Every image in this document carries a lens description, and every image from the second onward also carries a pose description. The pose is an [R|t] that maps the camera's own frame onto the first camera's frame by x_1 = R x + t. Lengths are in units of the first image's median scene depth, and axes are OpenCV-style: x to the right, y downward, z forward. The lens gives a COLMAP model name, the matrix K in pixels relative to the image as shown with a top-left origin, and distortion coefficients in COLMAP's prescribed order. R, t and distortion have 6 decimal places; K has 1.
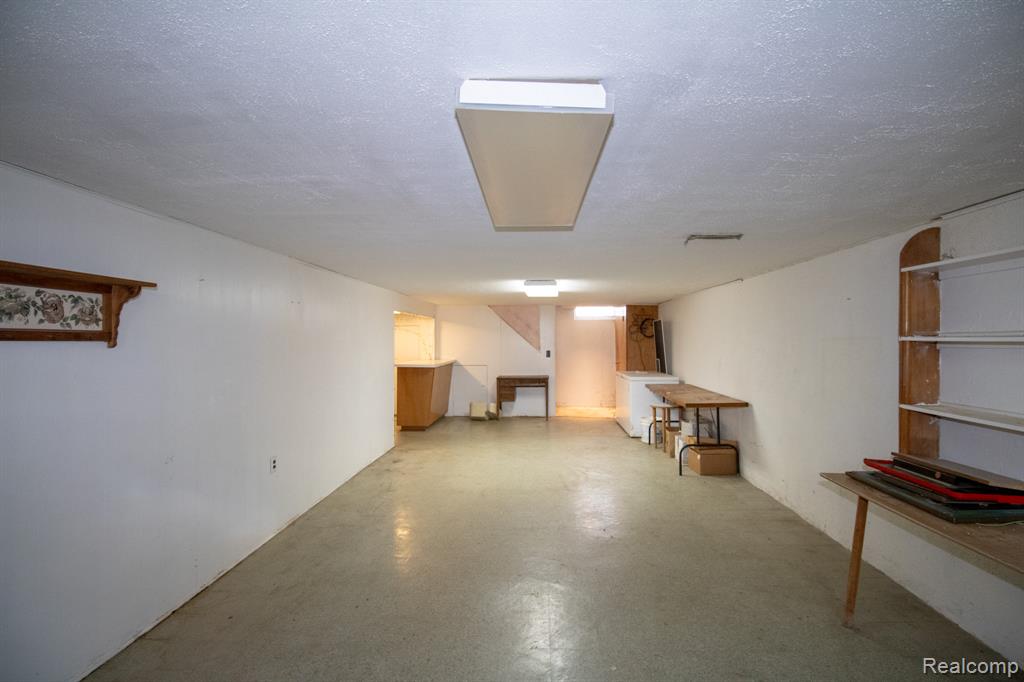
lens RADIAL K [[484.4, 0, 521.7], [0, 484.4, 334.9], [0, 0, 1]] dist [0.001372, -0.014507]
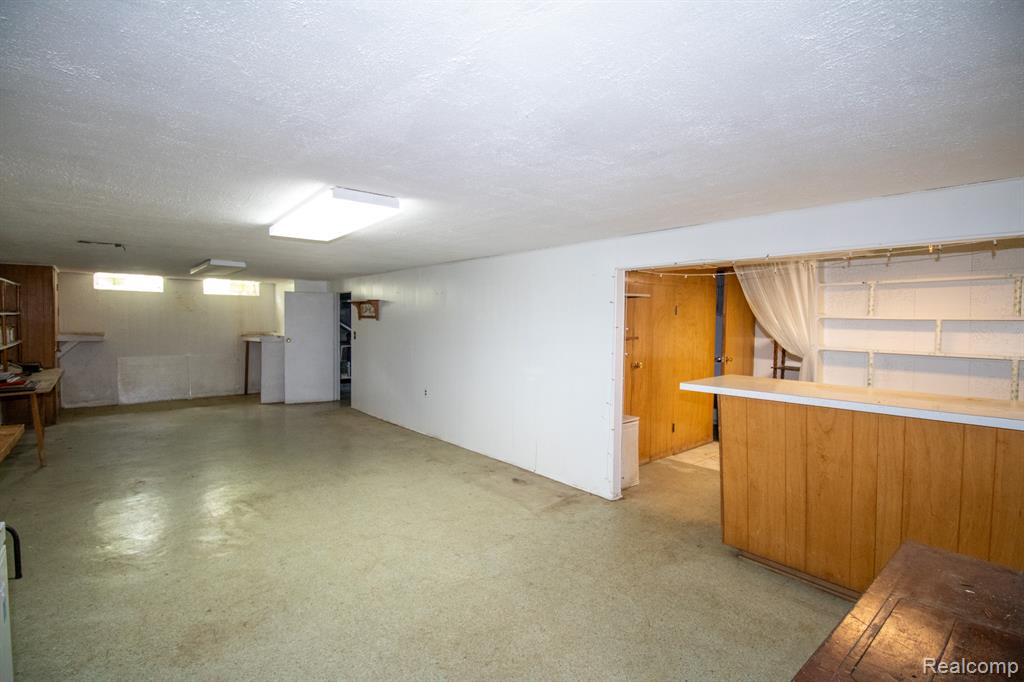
lens RADIAL K [[484.4, 0, 521.7], [0, 484.4, 334.9], [0, 0, 1]] dist [0.001372, -0.014507]
pose [[-0.732248, 0.014809, -0.680877, 0.298413], [-0.004055, 0.999651, 0.026104, 0.016726], [0.681026, 0.021875, -0.731932, 1.872756]]
